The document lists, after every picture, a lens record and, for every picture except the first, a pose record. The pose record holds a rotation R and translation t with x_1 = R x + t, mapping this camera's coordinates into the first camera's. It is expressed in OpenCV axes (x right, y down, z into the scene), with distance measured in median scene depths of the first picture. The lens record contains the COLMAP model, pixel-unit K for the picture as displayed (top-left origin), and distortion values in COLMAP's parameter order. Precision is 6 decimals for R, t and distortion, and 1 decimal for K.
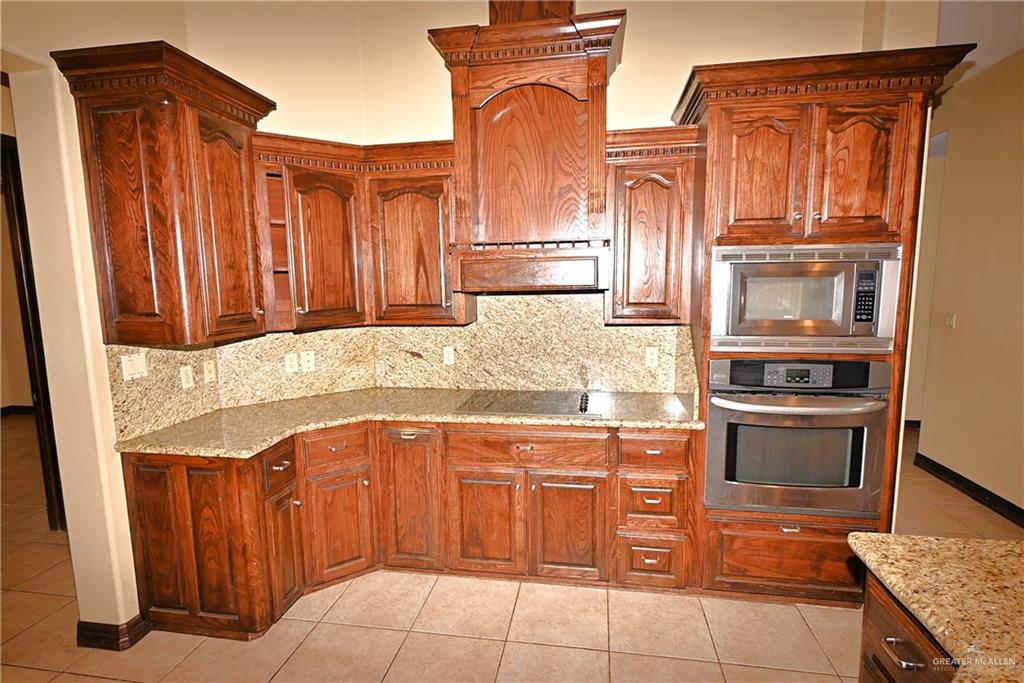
lens RADIAL K [[510.5, 0, 510.6], [0, 510.5, 342.0], [0, 0, 1]] dist [-0.001743, 0.000742]
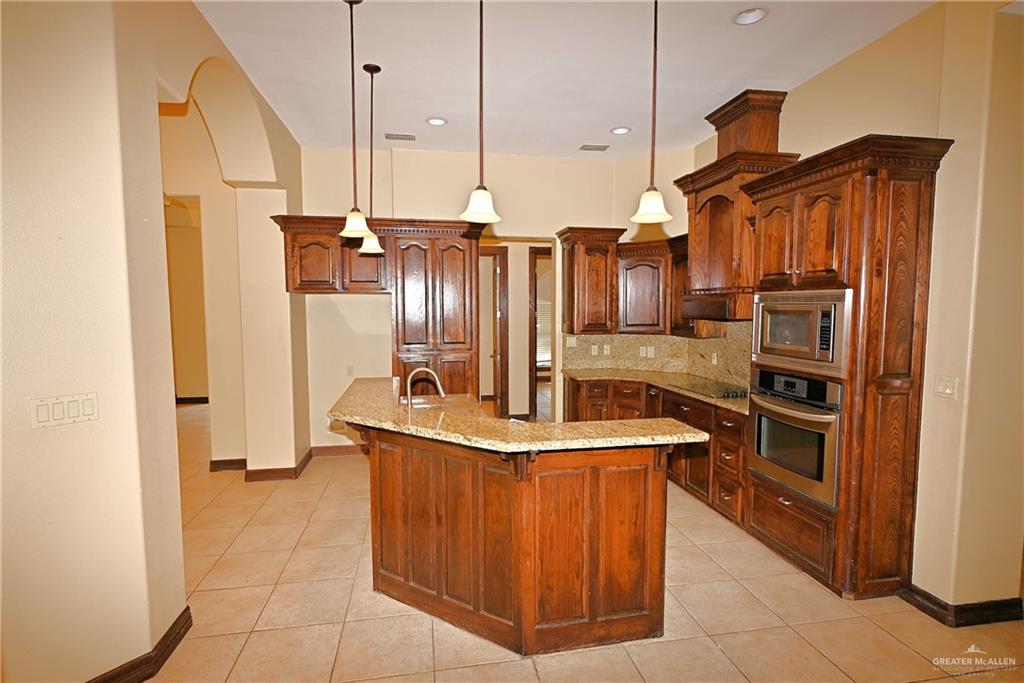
lens RADIAL K [[510.5, 0, 513.0], [0, 510.5, 346.5], [0, 0, 1]] dist [-0.001743, 0.000742]
pose [[0.348624, 0.087584, -0.933162, 1.449648], [-0.120250, 0.991576, 0.048142, -0.014729], [0.929517, 0.095430, 0.356219, -0.175845]]
